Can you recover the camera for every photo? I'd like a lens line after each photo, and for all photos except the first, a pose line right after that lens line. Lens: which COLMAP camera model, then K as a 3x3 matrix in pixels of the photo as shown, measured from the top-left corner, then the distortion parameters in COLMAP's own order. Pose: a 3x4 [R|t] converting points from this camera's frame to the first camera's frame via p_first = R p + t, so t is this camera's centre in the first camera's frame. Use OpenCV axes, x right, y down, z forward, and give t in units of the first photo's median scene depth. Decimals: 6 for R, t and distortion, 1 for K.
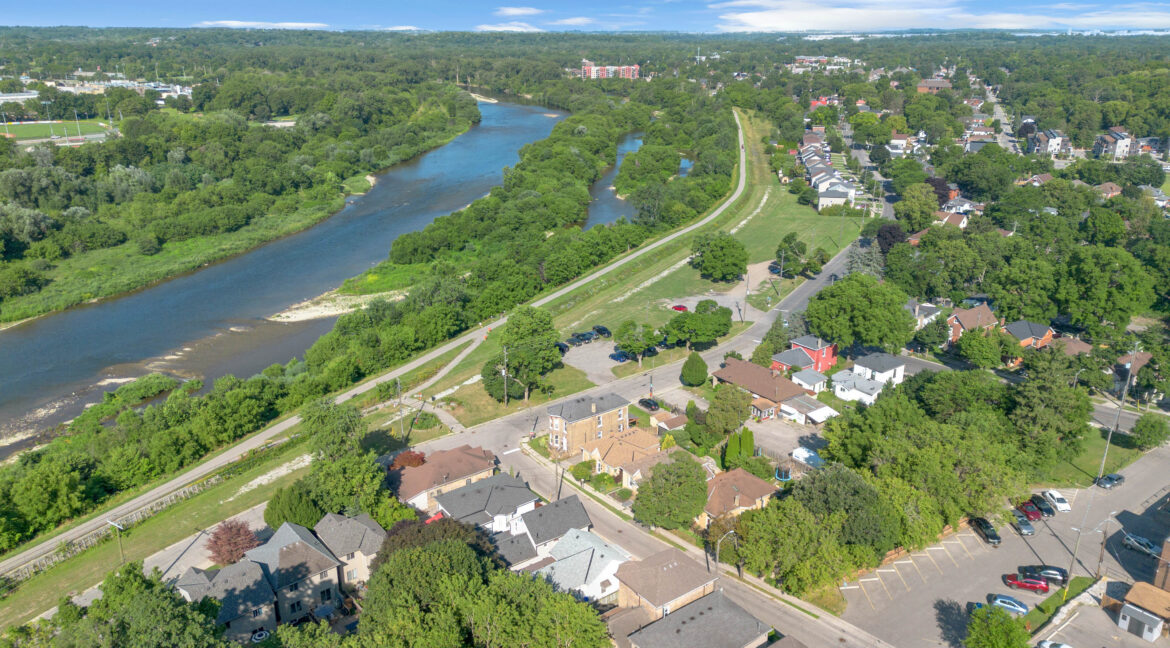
lens RADIAL K [[821.9, 0, 575.2], [0, 821.9, 317.5], [0, 0, 1]] dist [0.077785, -0.079818]
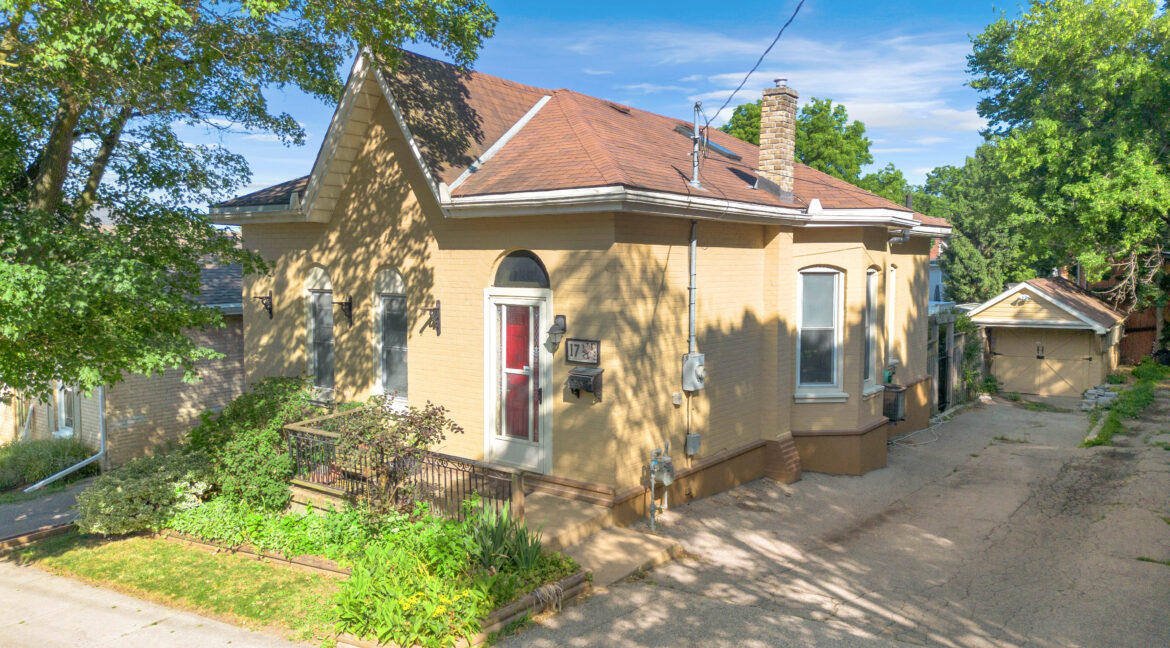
lens RADIAL K [[821.9, 0, 575.2], [0, 821.9, 317.5], [0, 0, 1]] dist [0.077785, -0.079818]
pose [[0.959110, -0.028181, 0.281628, 0.115334], [0.097097, 0.967407, -0.233870, 0.212070], [-0.265859, 0.251652, 0.930586, 0.739754]]
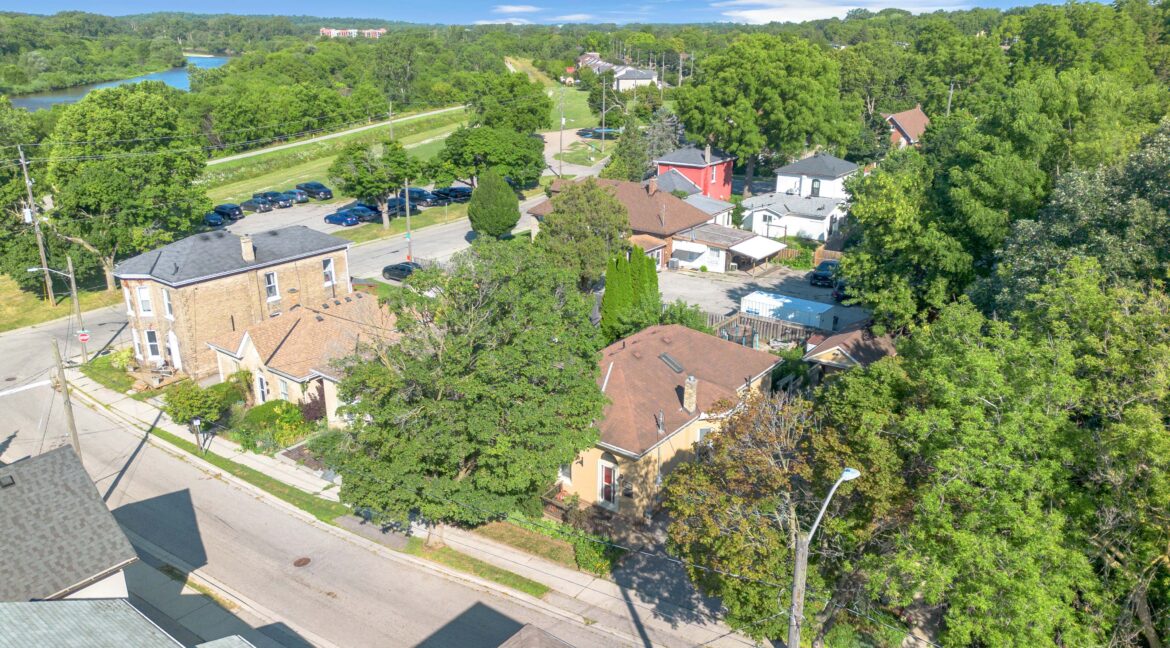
lens RADIAL K [[821.9, 0, 575.2], [0, 821.9, 317.5], [0, 0, 1]] dist [0.077785, -0.079818]
pose [[0.960475, -0.093076, 0.262345, 0.063826], [0.093675, 0.995550, 0.010251, 0.150364], [-0.262131, 0.014729, 0.964920, 0.580534]]
